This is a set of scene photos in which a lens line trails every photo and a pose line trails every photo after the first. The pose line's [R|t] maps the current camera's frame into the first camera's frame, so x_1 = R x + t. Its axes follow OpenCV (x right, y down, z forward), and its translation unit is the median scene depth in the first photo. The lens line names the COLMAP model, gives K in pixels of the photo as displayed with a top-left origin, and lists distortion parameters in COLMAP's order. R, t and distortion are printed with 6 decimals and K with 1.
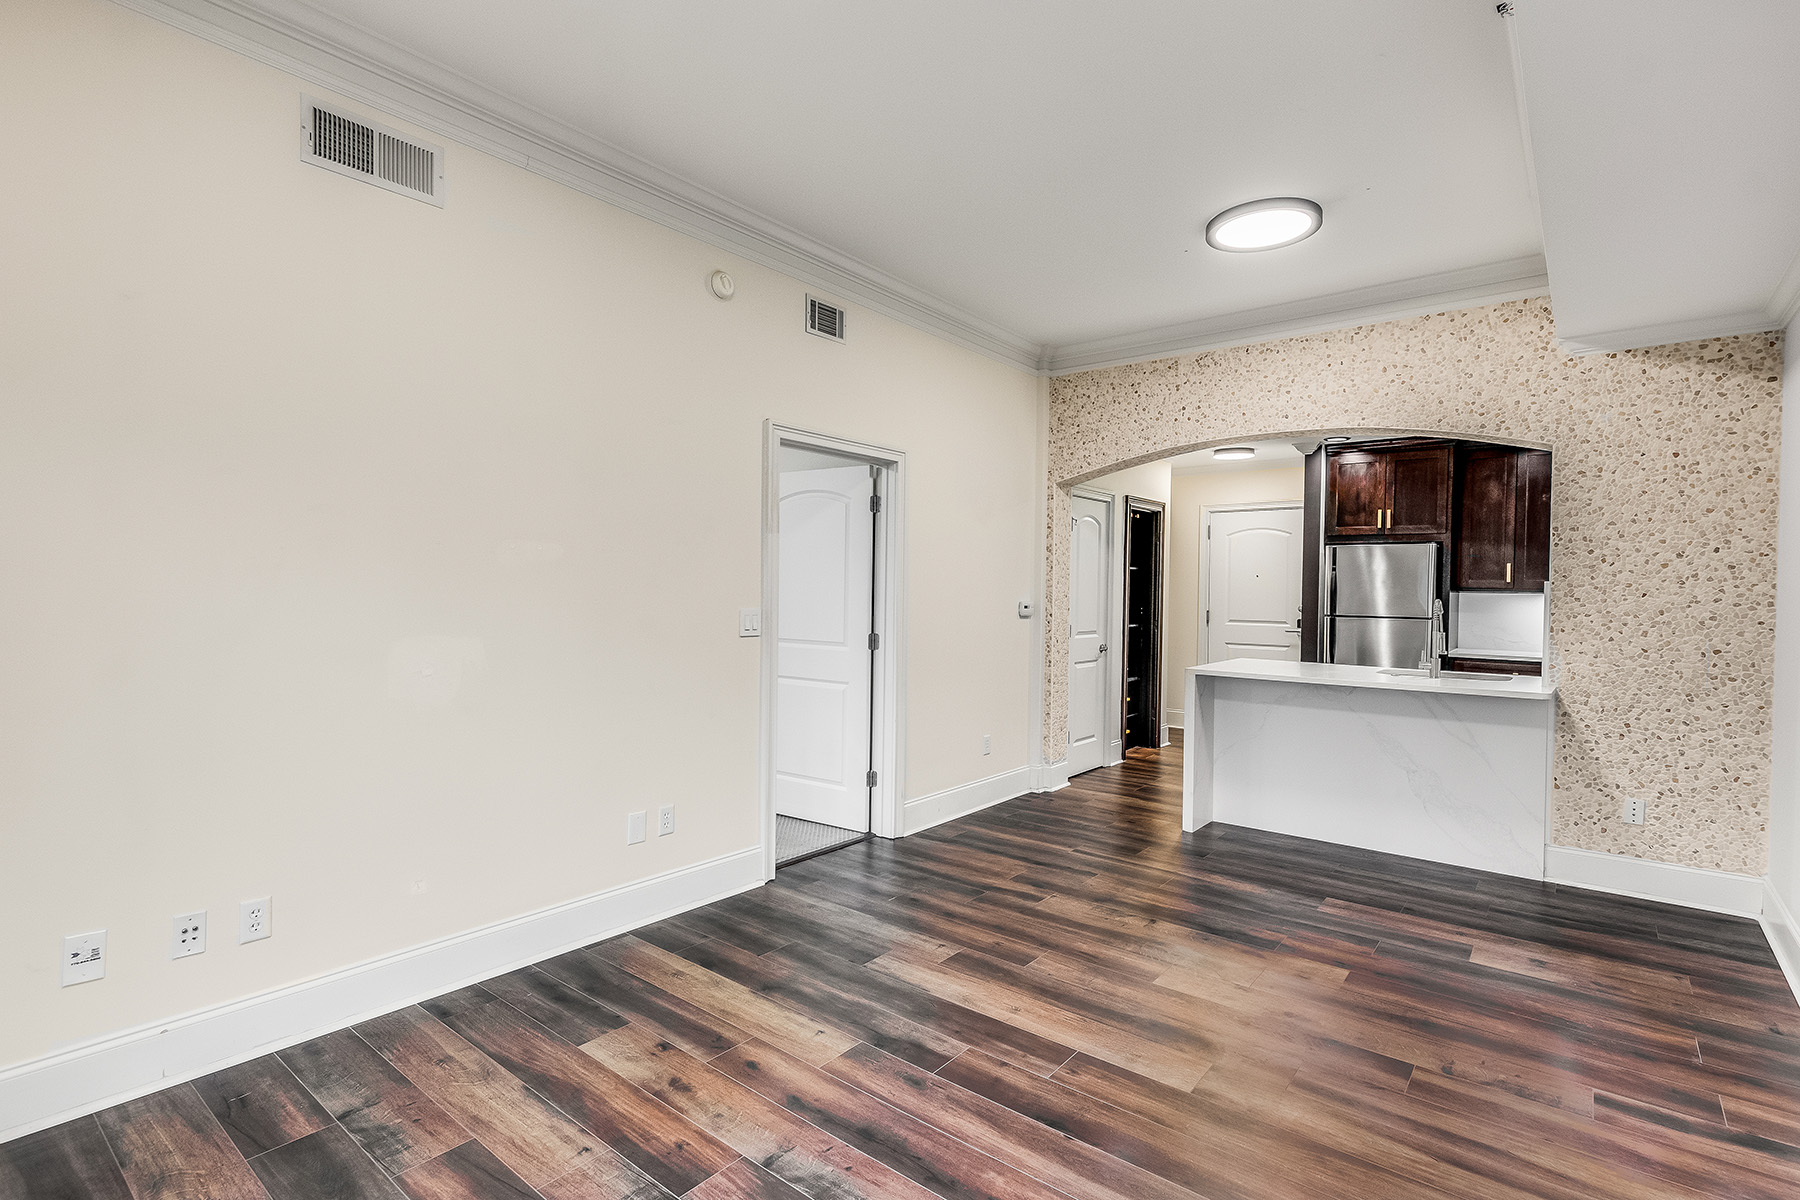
lens RADIAL K [[869.1, 0, 875.1], [0, 869.1, 600.5], [0, 0, 1]] dist [0.004619, 0.000332]
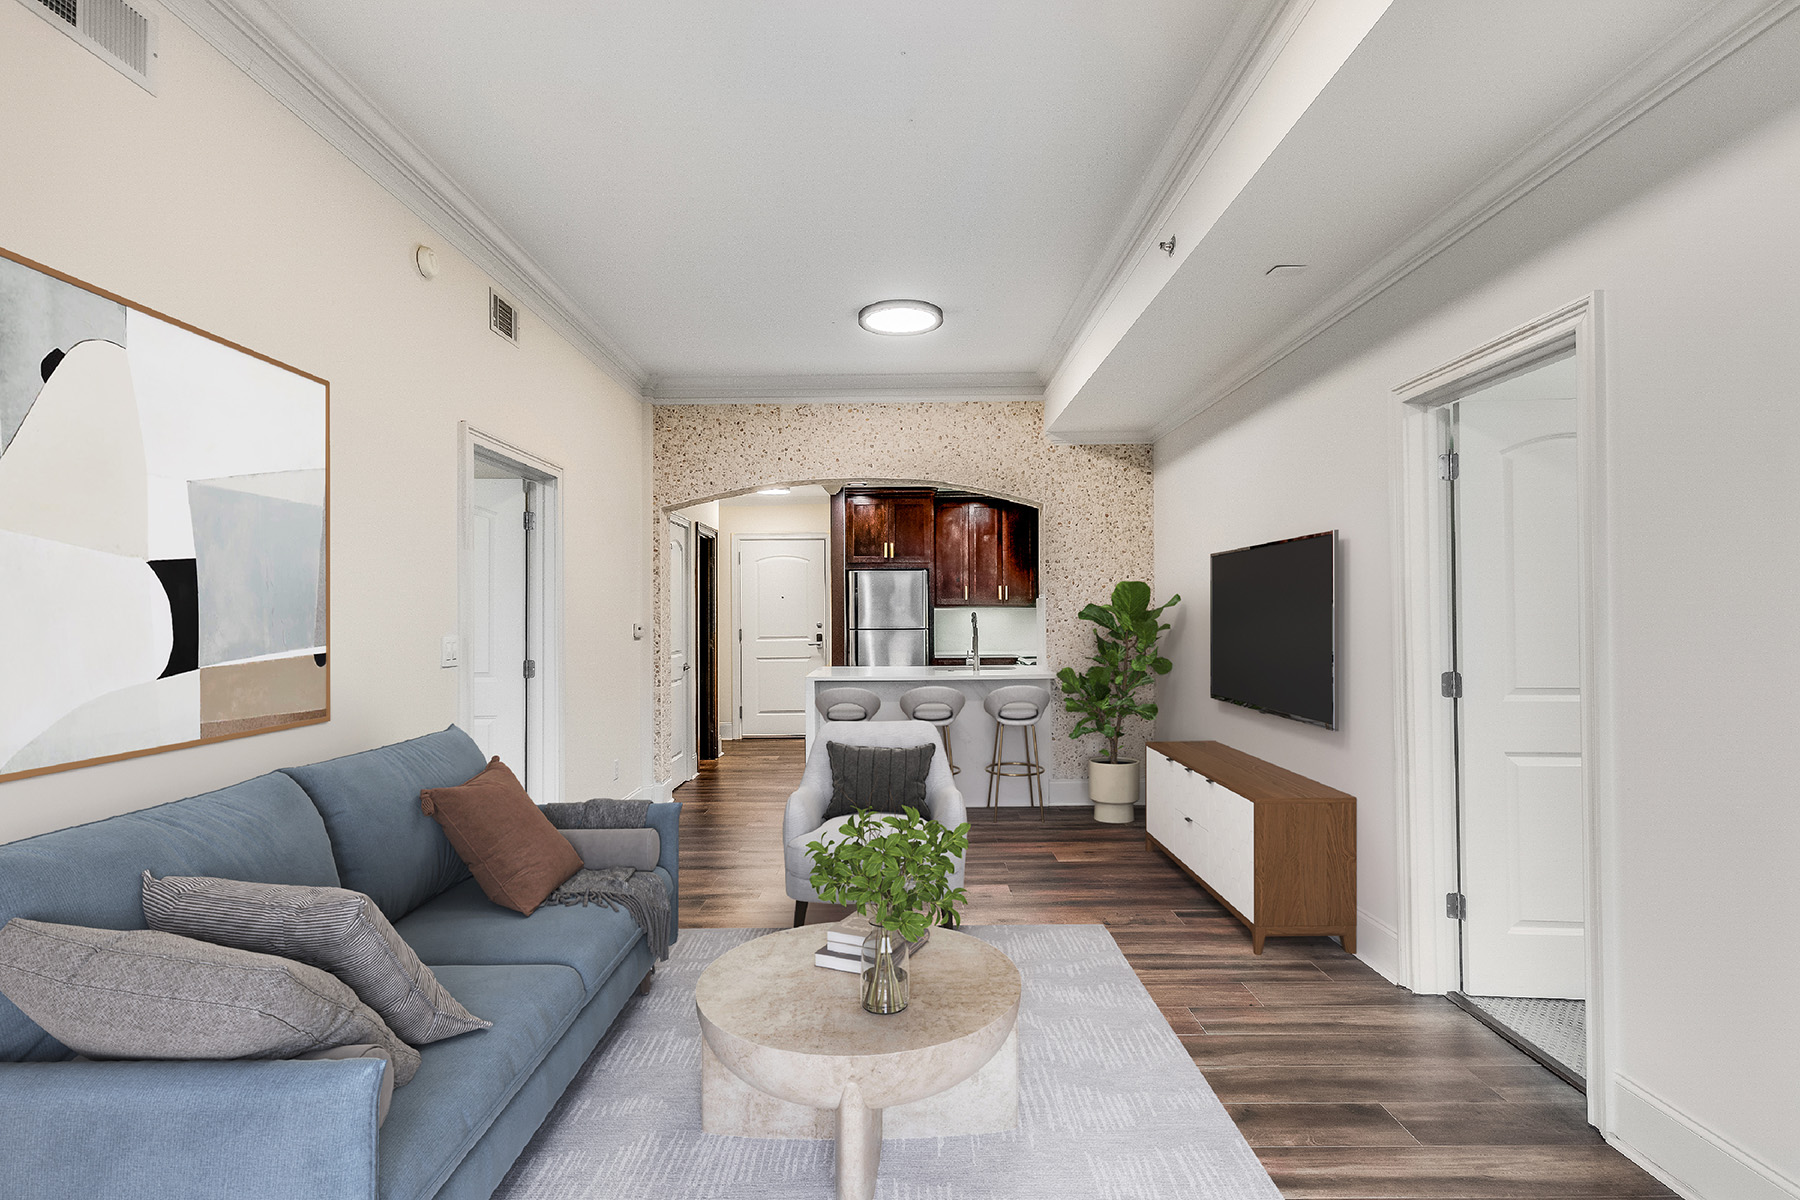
lens RADIAL K [[874.4, 0, 900.0], [0, 874.4, 600.0], [0, 0, 1]] dist [-0.002362, -0.001247]
pose [[0.769571, -0.009434, 0.638492, -0.289152], [0.027827, 0.999436, -0.018772, 0.002317], [-0.637955, 0.032214, 0.769399, 0.030347]]
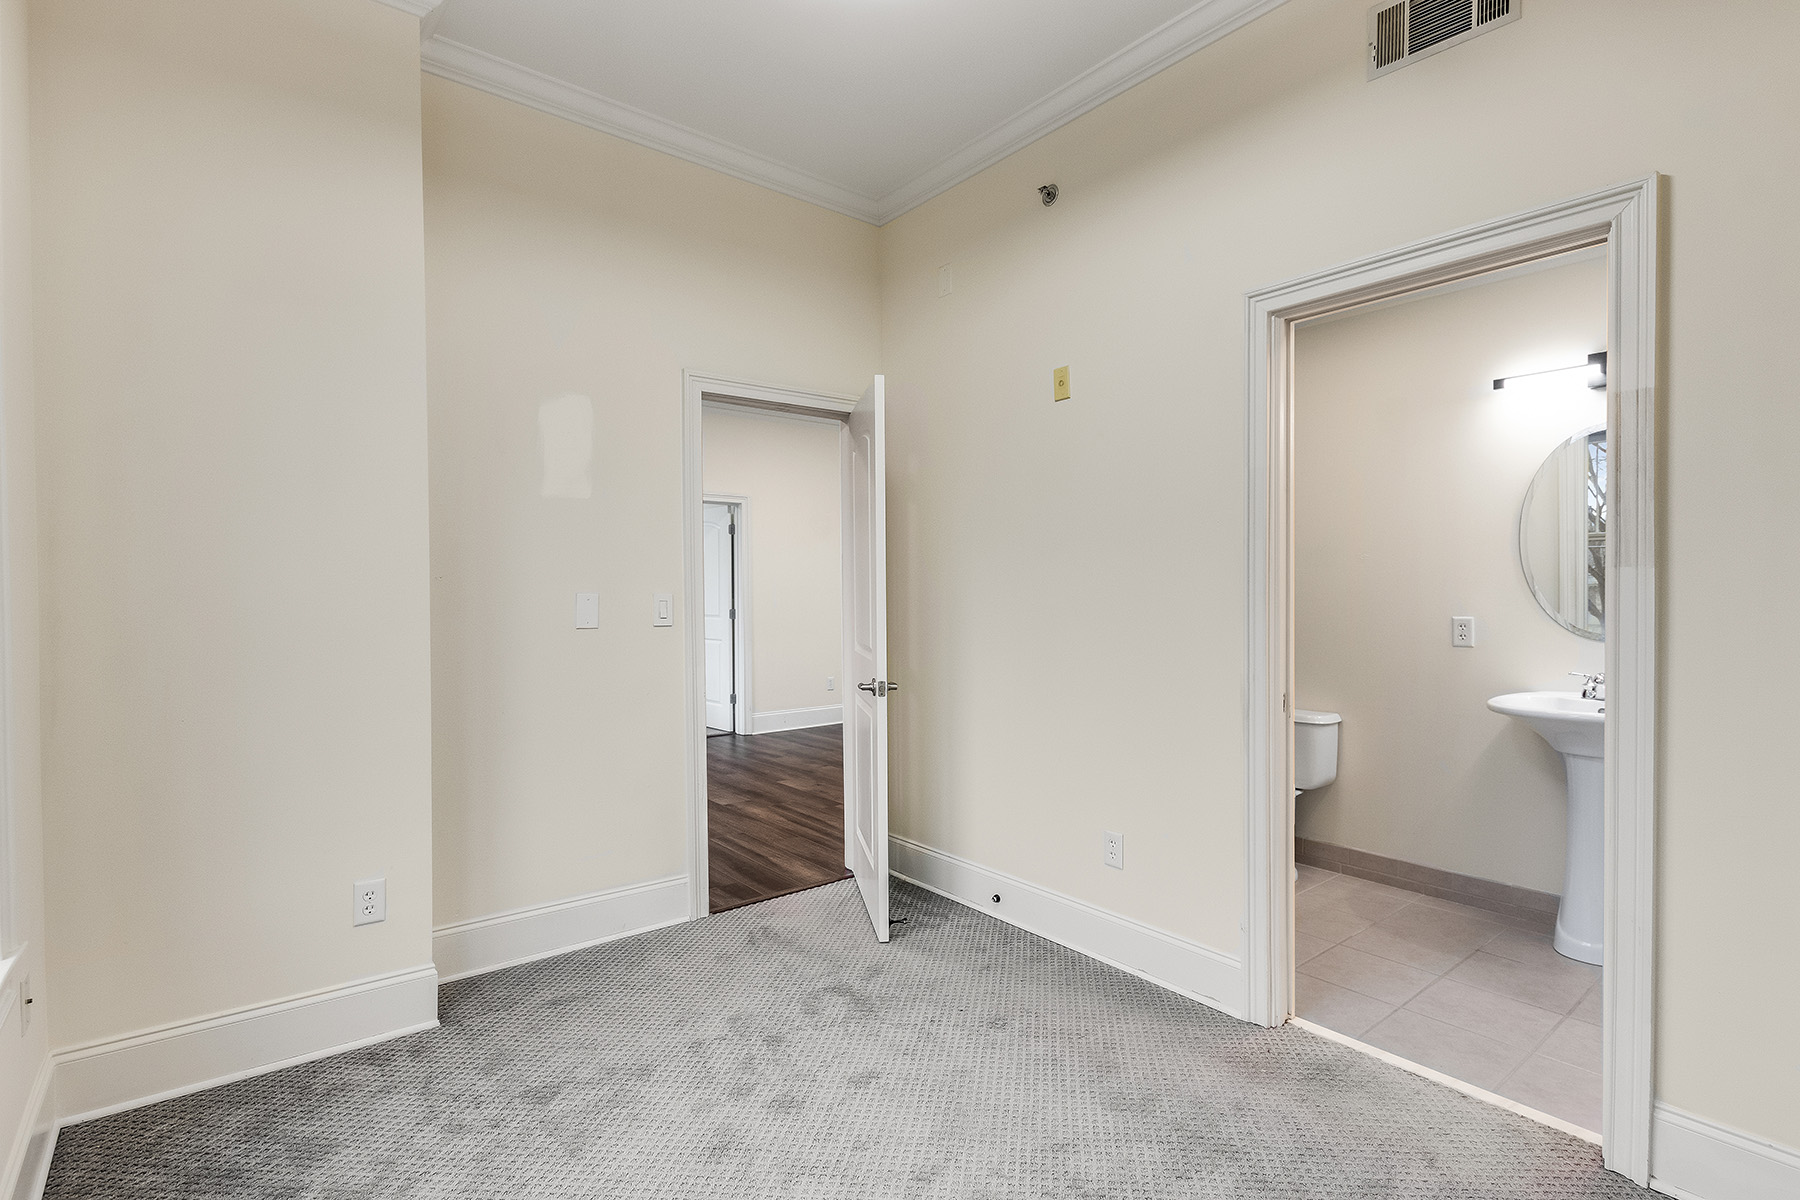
lens RADIAL K [[874.4, 0, 900.0], [0, 874.4, 600.0], [0, 0, 1]] dist [-0.002362, -0.001247]
pose [[0.979505, -0.014310, -0.200912, 0.630498], [0.014523, 0.999894, -0.000412, 0.025953], [0.200897, -0.002515, 0.979609, -0.538513]]
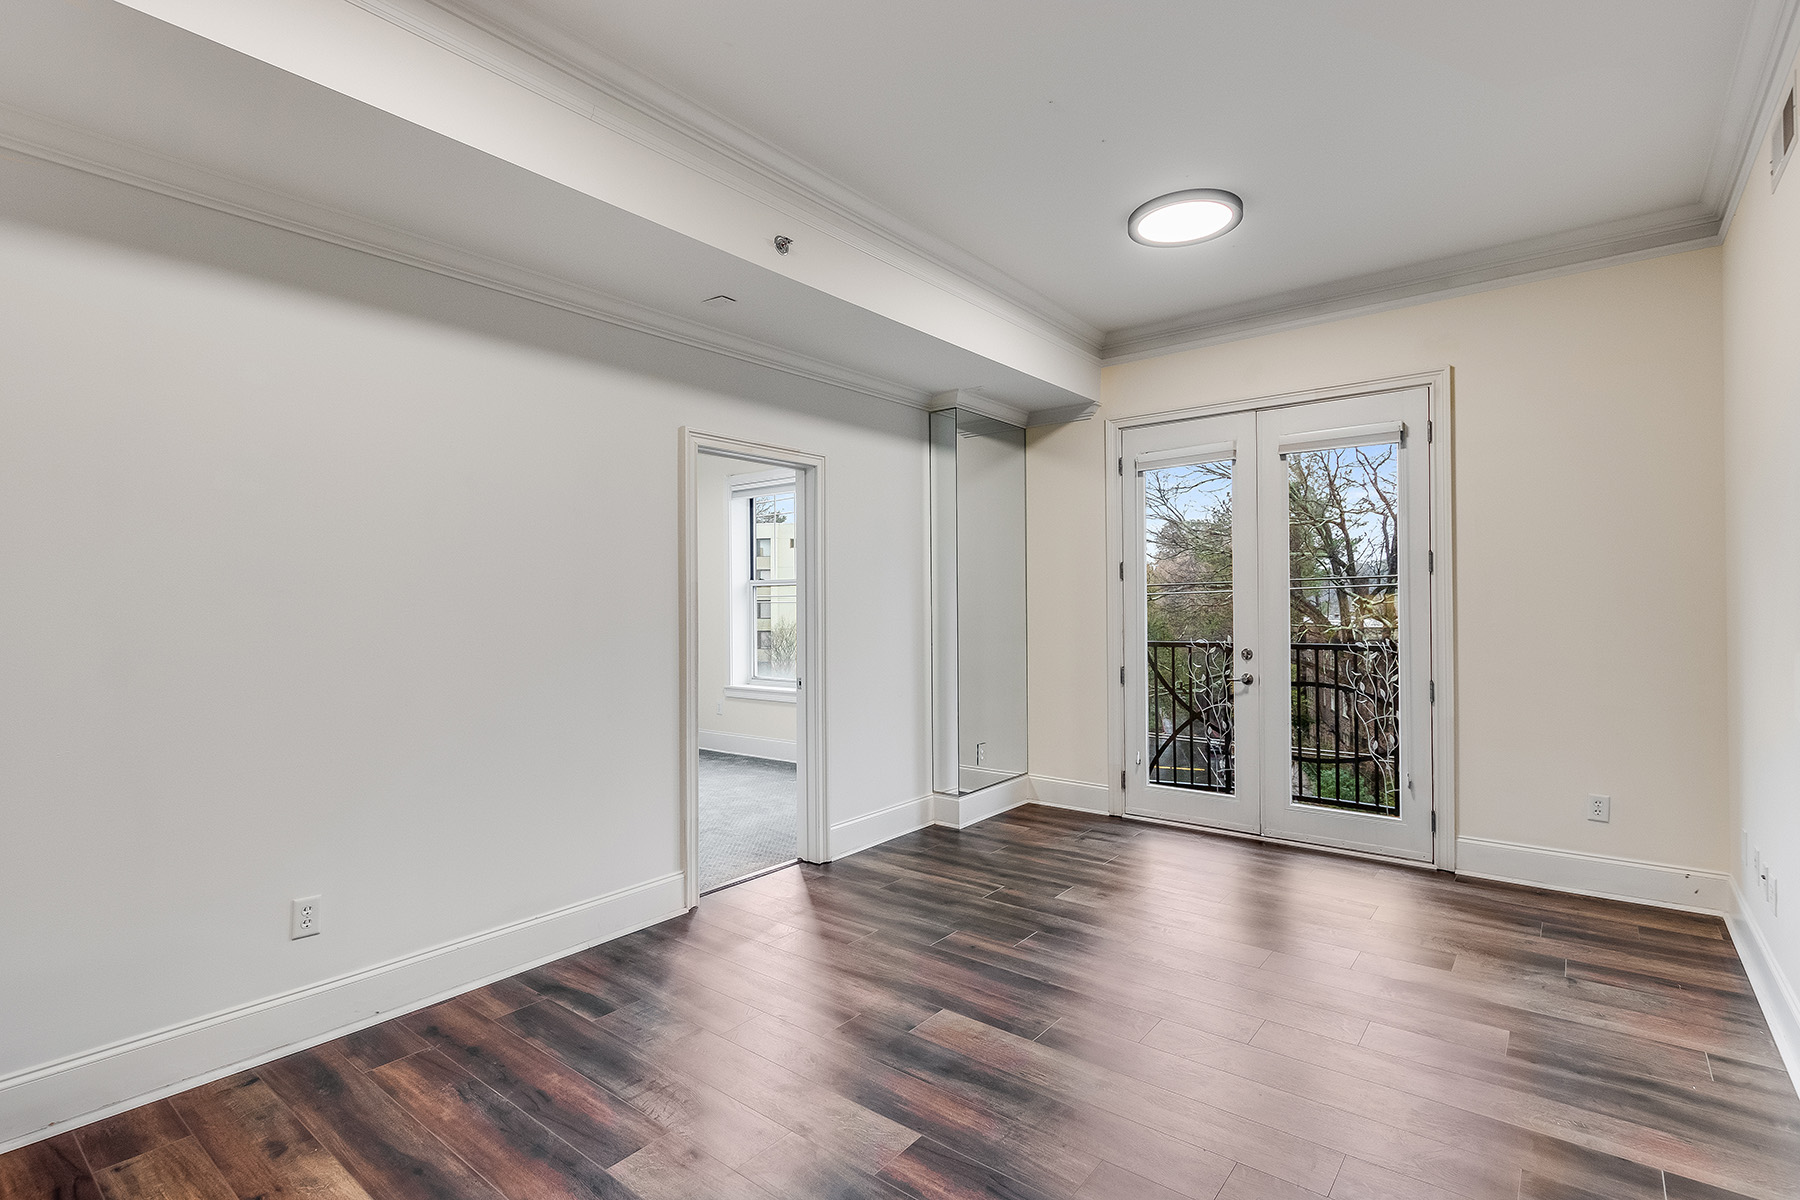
lens RADIAL K [[874.4, 0, 900.0], [0, 874.4, 600.0], [0, 0, 1]] dist [-0.002362, -0.001247]
pose [[-0.999307, -0.005253, -0.036849, 0.227475], [-0.005472, 0.999968, 0.005842, -0.002977], [0.036817, 0.006039, -0.999304, 1.067807]]
